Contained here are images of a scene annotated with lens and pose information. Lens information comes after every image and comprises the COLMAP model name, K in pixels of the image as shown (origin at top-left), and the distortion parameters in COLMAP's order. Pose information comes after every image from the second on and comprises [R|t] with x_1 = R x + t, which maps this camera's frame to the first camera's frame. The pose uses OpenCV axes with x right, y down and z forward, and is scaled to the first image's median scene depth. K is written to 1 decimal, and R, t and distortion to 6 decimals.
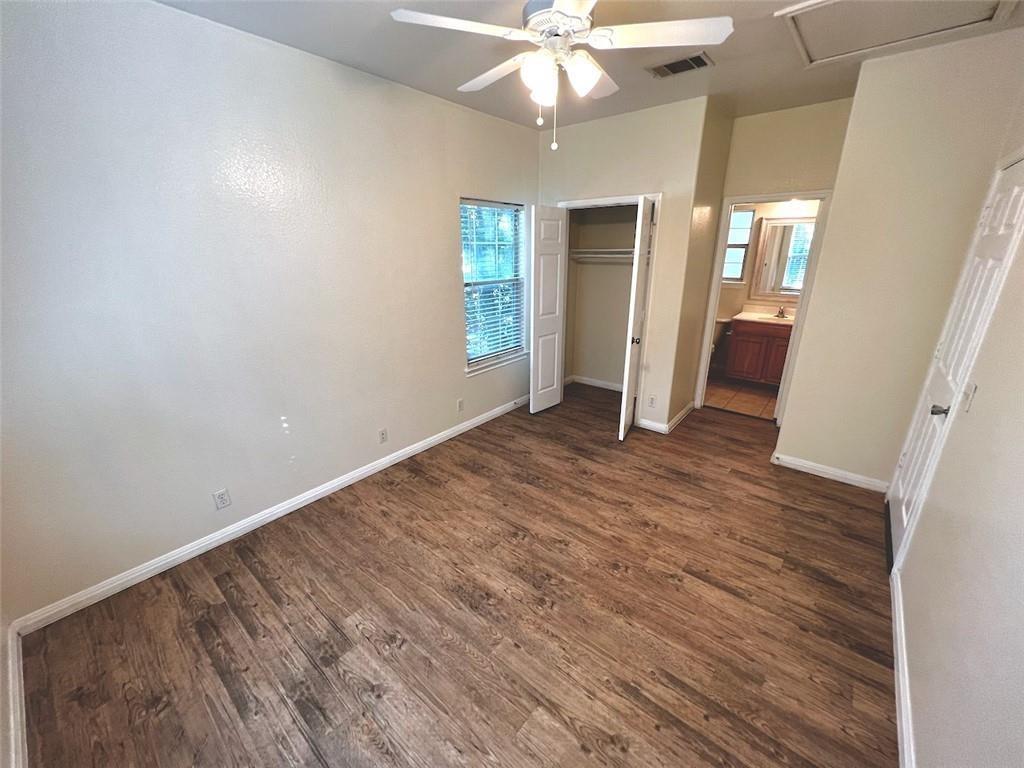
lens RADIAL K [[409.2, 0, 510.5], [0, 409.2, 383.3], [0, 0, 1]] dist [-0.001367, 0.000280]
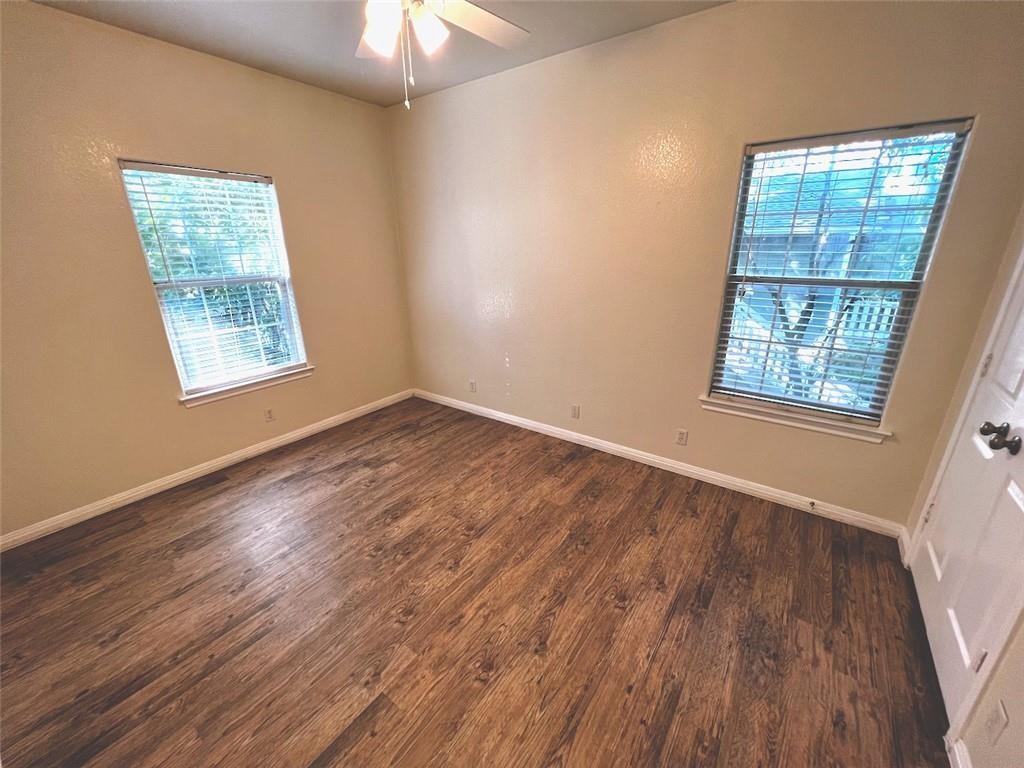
lens RADIAL K [[409.2, 0, 510.5], [0, 409.2, 383.3], [0, 0, 1]] dist [-0.001367, 0.000280]
pose [[0.071142, 0.333782, -0.939962, 0.849284], [-0.306557, 0.904057, 0.297830, -0.263861], [0.949190, 0.266964, 0.166640, 0.890417]]
